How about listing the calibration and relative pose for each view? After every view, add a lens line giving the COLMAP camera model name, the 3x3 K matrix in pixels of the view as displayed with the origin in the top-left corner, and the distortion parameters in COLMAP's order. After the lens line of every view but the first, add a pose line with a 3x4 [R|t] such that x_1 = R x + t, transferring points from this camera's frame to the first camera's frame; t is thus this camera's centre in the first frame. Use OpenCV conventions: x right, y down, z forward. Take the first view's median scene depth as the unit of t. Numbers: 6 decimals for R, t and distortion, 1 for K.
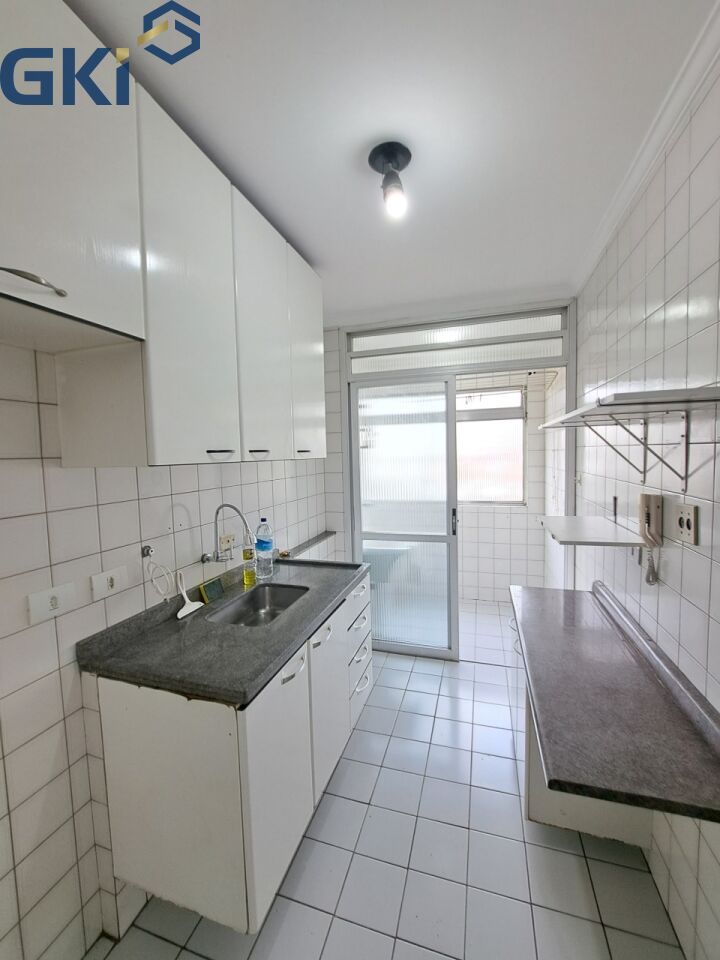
lens RADIAL K [[380.9, 0, 362.2], [0, 380.9, 476.8], [0, 0, 1]] dist [-0.013005, -0.000553]
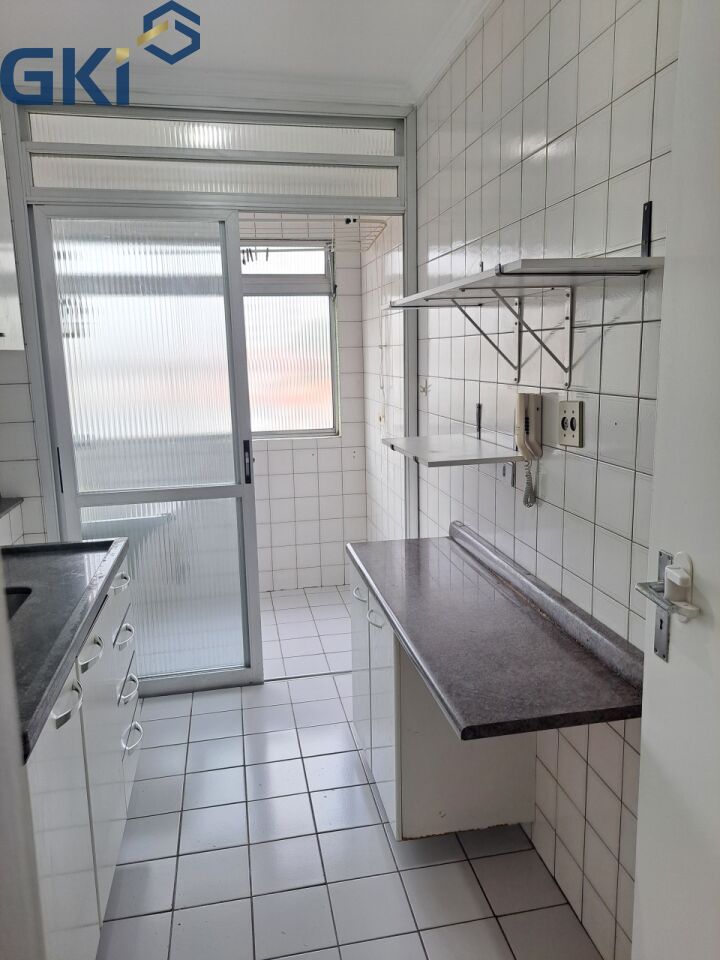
lens RADIAL K [[692.9, 0, 363.3], [0, 692.9, 475.1], [0, 0, 1]] dist [0.061836, -0.073857]
pose [[0.877154, -0.076878, 0.474015, -0.206922], [0.028010, 0.993612, 0.109316, 0.037916], [-0.479391, -0.082610, 0.873705, -0.106382]]
